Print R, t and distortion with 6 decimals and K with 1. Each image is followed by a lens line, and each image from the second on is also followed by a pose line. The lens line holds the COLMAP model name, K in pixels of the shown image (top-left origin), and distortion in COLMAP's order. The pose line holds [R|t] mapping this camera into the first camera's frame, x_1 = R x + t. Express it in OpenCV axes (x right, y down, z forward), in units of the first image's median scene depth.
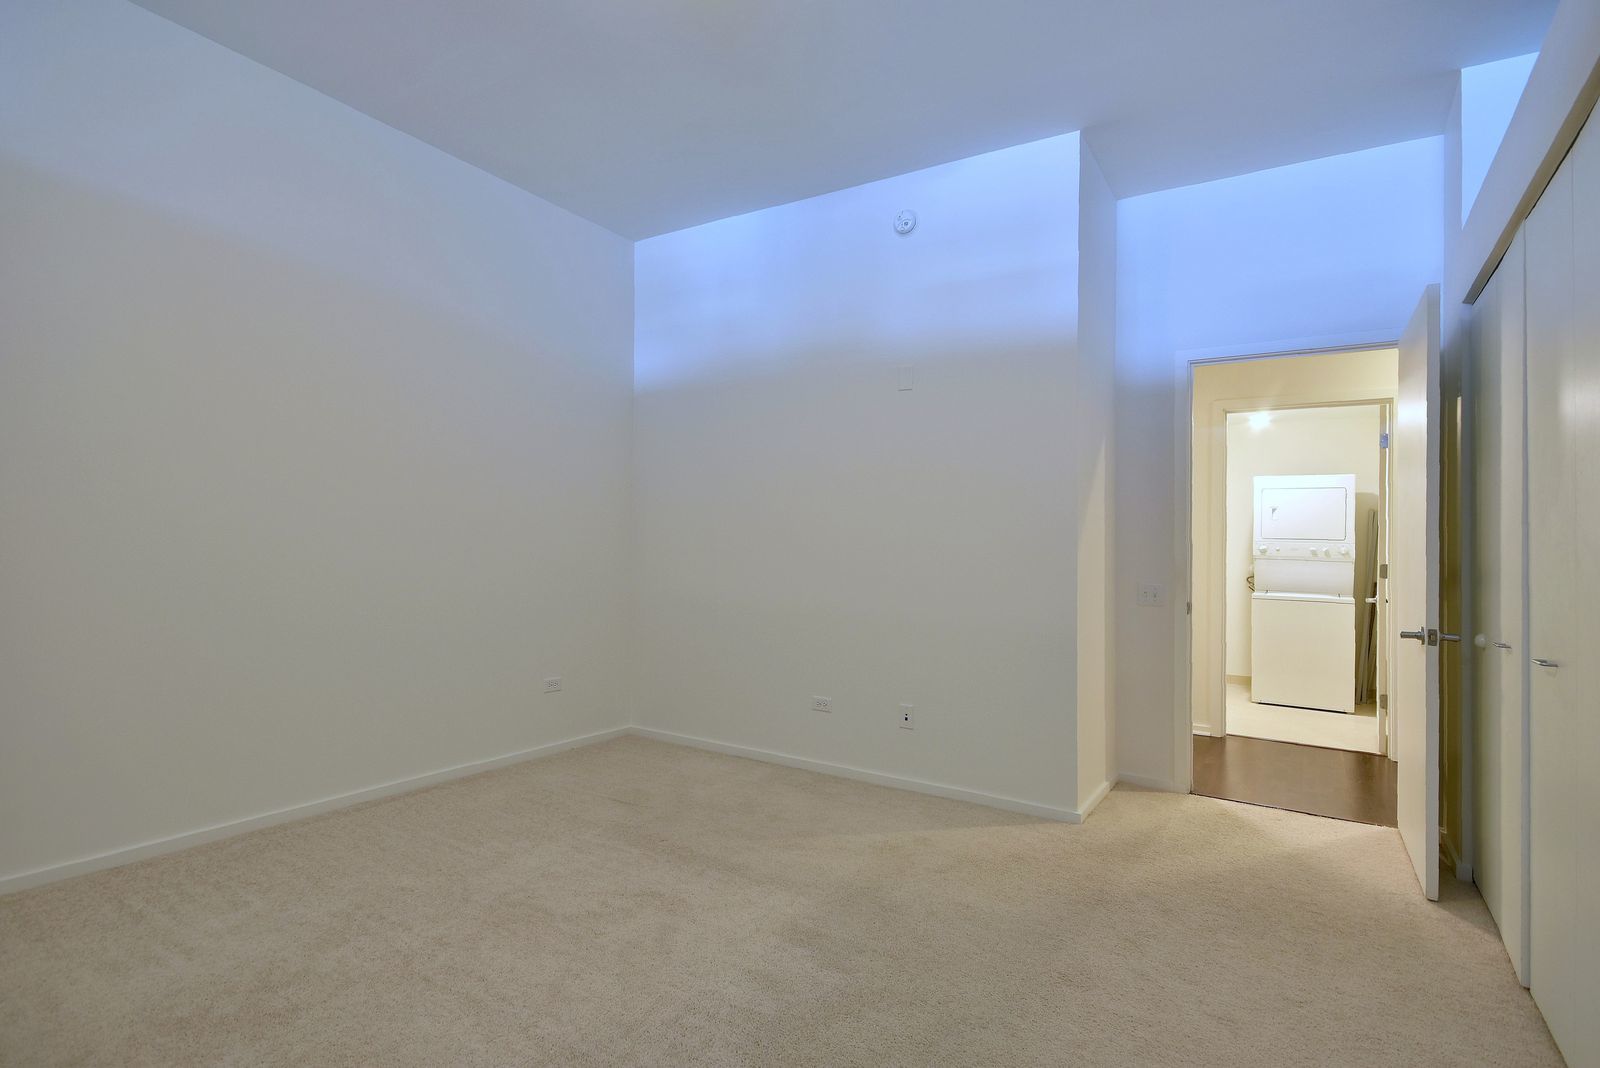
lens RADIAL K [[814.6, 0, 794.0], [0, 814.6, 537.3], [0, 0, 1]] dist [0.016377, -0.002400]
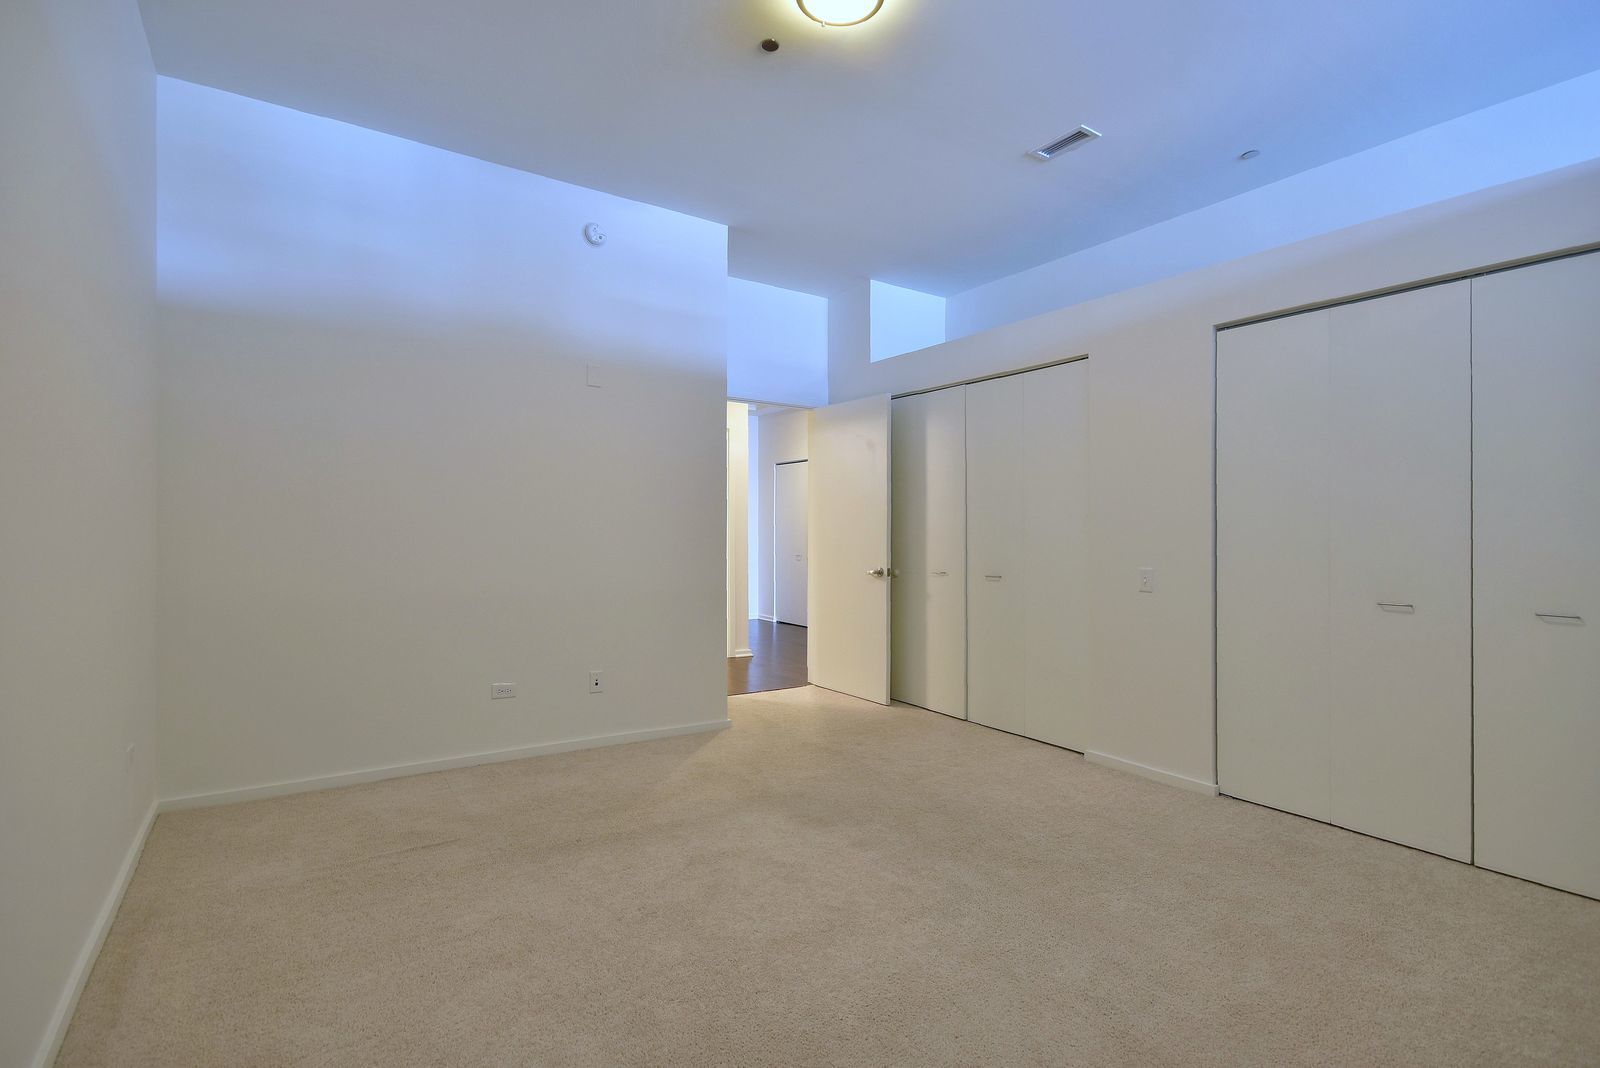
lens RADIAL K [[772.3, 0, 794.7], [0, 772.3, 524.0], [0, 0, 1]] dist [0.013719, -0.005243]
pose [[0.398049, -0.001737, 0.917362, -0.727913], [-0.004401, 0.999983, 0.003803, 0.000708], [-0.917353, -0.005551, 0.398035, 0.342848]]
